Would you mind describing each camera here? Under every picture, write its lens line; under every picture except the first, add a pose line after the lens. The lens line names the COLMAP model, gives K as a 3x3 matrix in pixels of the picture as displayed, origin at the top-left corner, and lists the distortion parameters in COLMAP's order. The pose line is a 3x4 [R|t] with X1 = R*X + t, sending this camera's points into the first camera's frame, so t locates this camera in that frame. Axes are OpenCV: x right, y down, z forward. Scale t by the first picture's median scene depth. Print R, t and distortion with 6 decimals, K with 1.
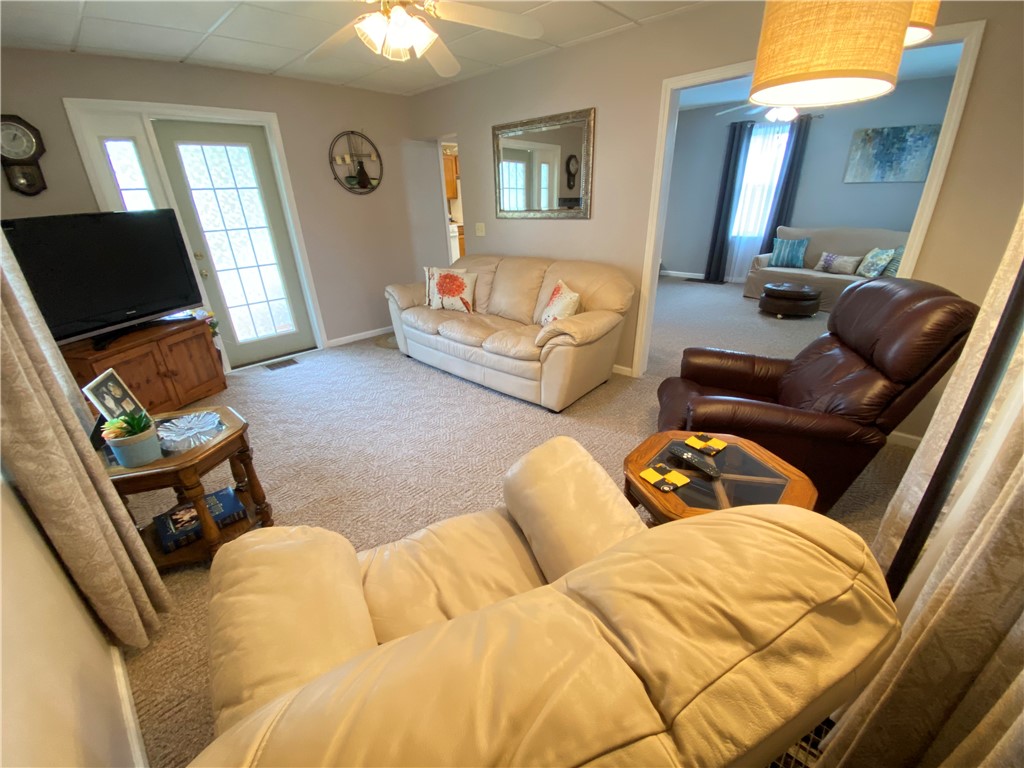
lens RADIAL K [[421.9, 0, 512.0], [0, 421.9, 384.0], [0, 0, 1]] dist [0.014048, -0.017460]
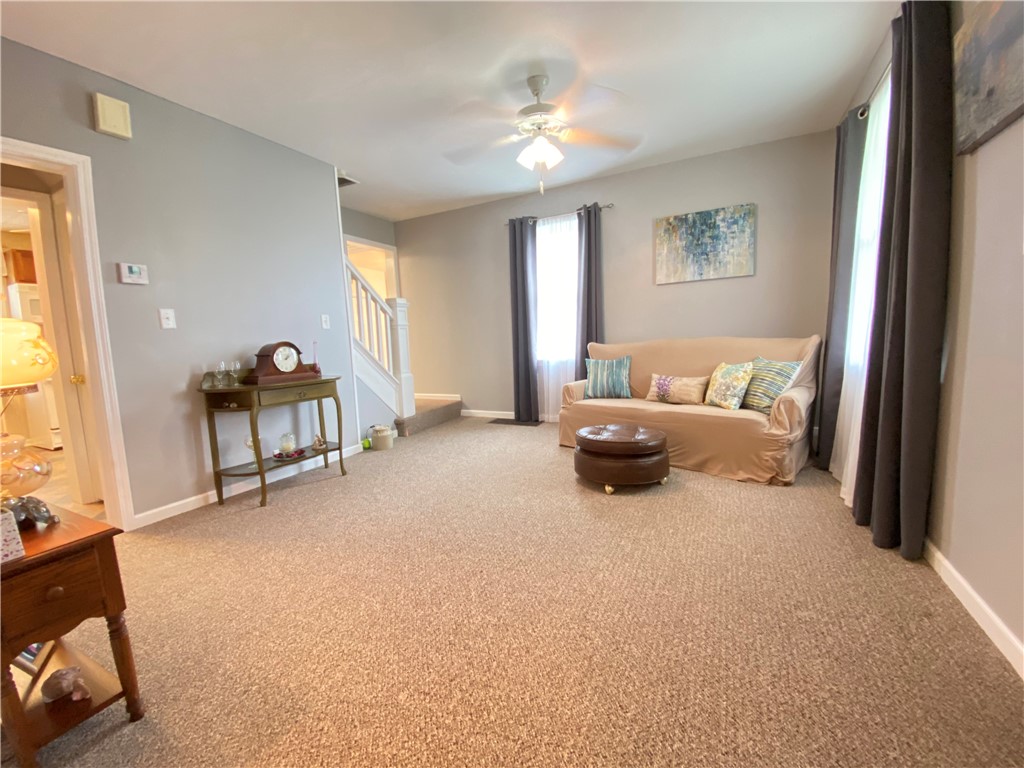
lens RADIAL K [[413.2, 0, 511.4], [0, 413.2, 382.7], [0, 0, 1]] dist [0.015663, -0.018295]
pose [[0.959010, -0.041858, 0.280264, 0.351509], [0.128661, 0.945528, -0.299036, -0.137017], [-0.252481, 0.322837, 0.912157, 0.482337]]
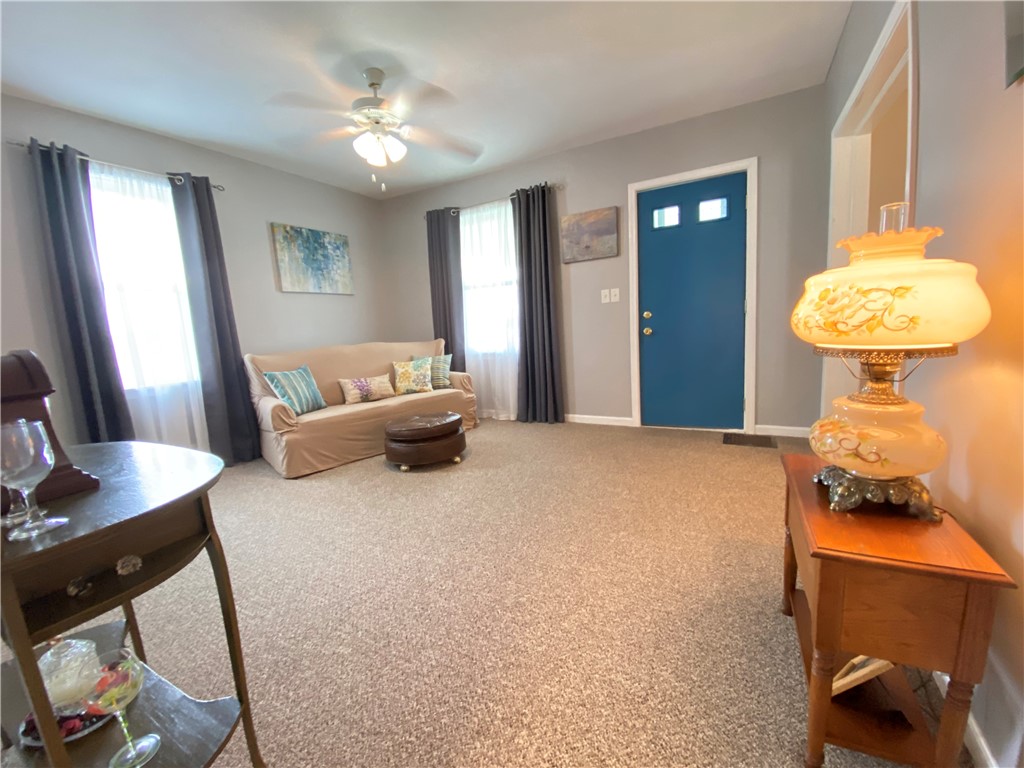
lens RADIAL K [[421.9, 0, 512.0], [0, 421.9, 384.0], [0, 0, 1]] dist [0.014048, -0.017460]
pose [[-0.256529, -0.094463, 0.961909, -0.001433], [0.452825, 0.867487, 0.205953, -0.332300], [-0.853898, 0.488409, -0.179761, 0.921036]]
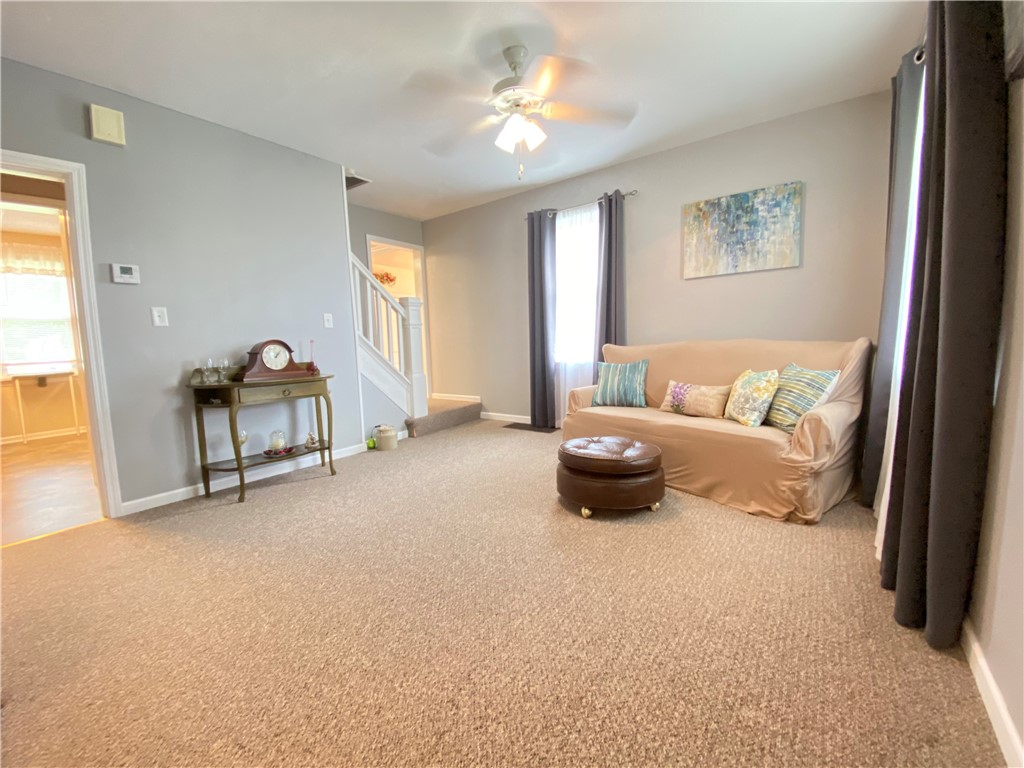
lens RADIAL K [[413.2, 0, 511.4], [0, 413.2, 382.7], [0, 0, 1]] dist [0.015663, -0.018295]
pose [[0.992335, -0.015747, 0.122569, 0.465373], [0.054027, 0.947318, -0.315704, -0.144961], [-0.111140, 0.319906, 0.940908, 0.503301]]
